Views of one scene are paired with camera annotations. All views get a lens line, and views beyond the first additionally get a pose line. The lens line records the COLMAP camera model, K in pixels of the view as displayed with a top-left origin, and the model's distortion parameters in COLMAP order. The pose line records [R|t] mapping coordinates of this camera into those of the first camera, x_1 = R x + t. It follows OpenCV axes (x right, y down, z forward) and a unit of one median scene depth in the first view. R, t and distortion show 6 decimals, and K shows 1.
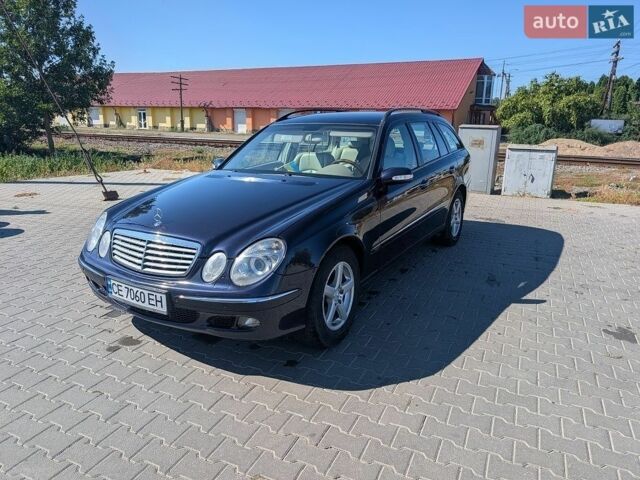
lens RADIAL K [[477.5, 0, 320.0], [0, 477.5, 240.0], [0, 0, 1]] dist [0.003570, 0.003872]
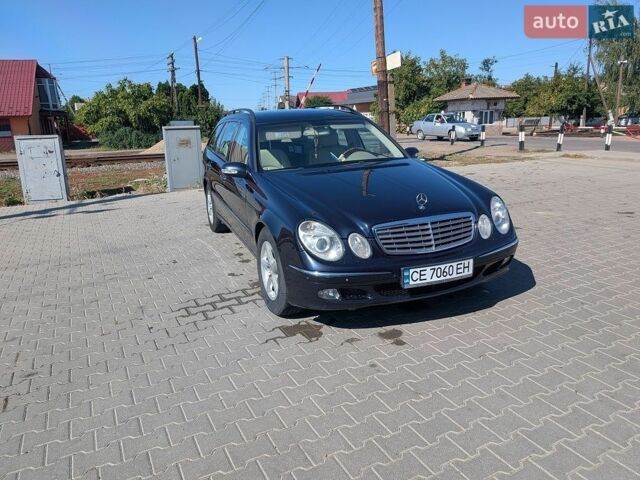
lens RADIAL K [[465.0, 0, 320.0], [0, 465.0, 240.0], [0, 0, 1]] dist [0.046715, -0.053291]
pose [[0.605612, -0.235104, 0.760237, -0.128536], [0.239981, 0.964840, 0.107206, -0.012877], [-0.758711, 0.117517, 0.640739, 0.050190]]
